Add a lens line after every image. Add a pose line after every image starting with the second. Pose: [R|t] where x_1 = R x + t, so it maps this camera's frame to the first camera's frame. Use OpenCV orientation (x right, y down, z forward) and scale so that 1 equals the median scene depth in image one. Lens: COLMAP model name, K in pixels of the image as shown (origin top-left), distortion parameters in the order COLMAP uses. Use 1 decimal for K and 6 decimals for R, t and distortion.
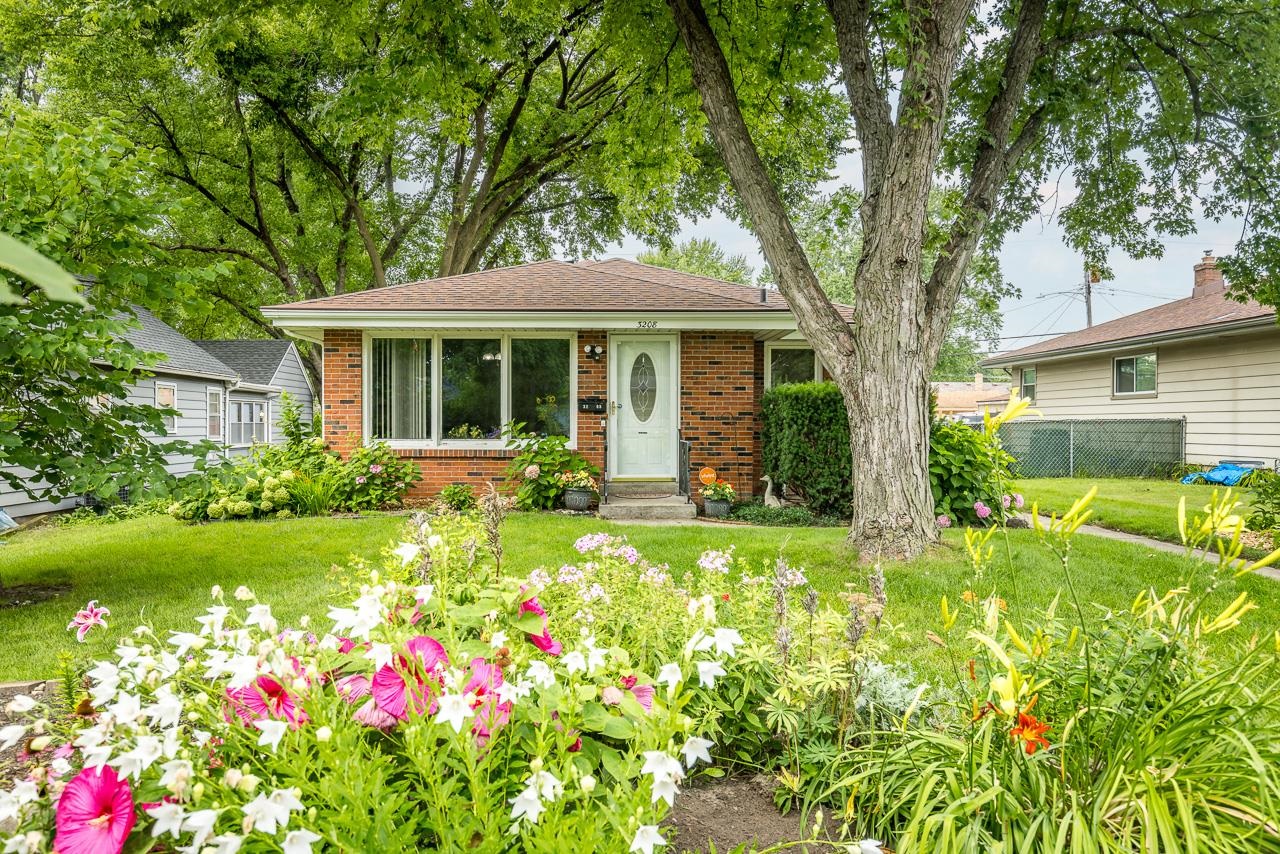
lens RADIAL K [[958.5, 0, 640.0], [0, 958.5, 427.0], [0, 0, 1]] dist [0.001661, 0.000161]
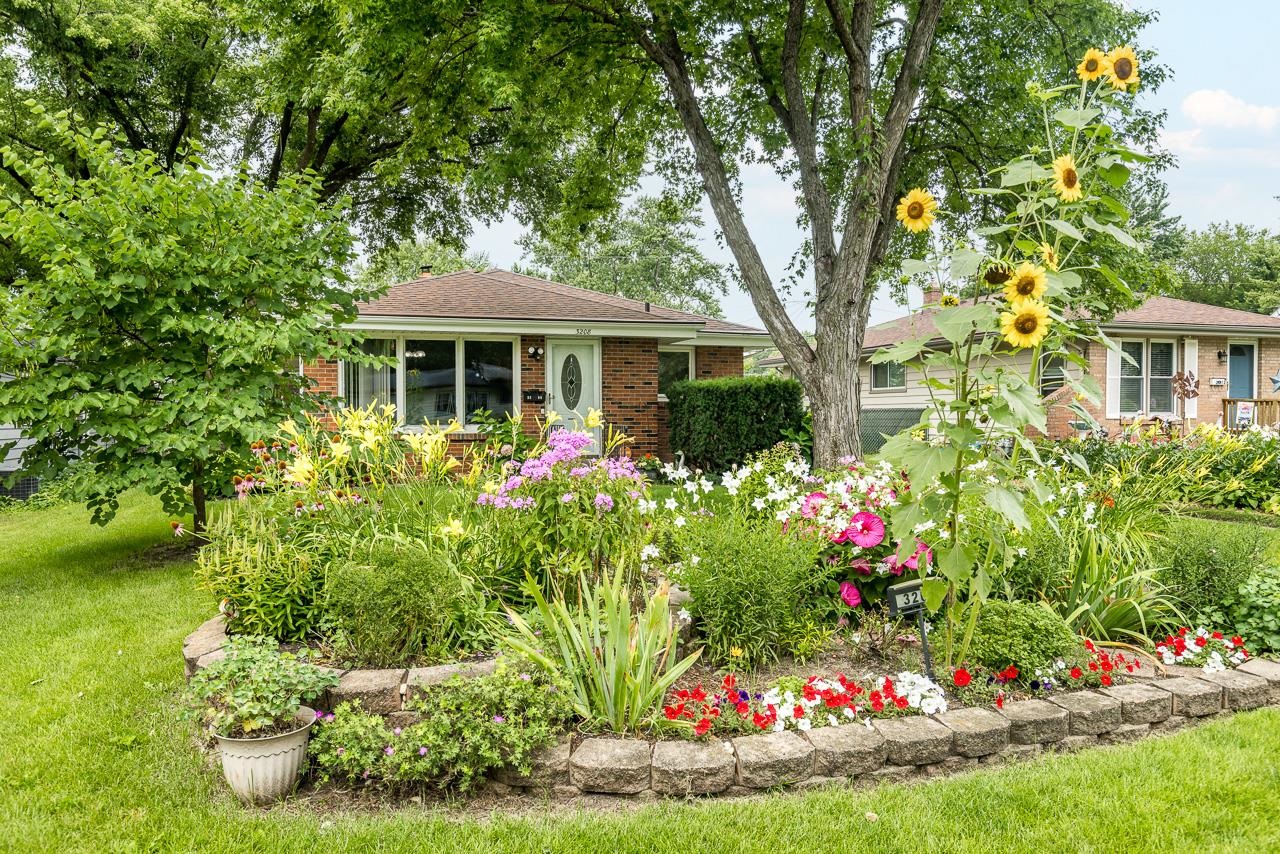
lens RADIAL K [[958.5, 0, 640.0], [0, 958.5, 427.0], [0, 0, 1]] dist [0.001661, 0.000161]
pose [[0.958694, -0.007874, 0.284331, -0.265464], [0.006182, 0.999957, 0.006847, 0.008627], [-0.284373, -0.004807, 0.958702, -0.207929]]
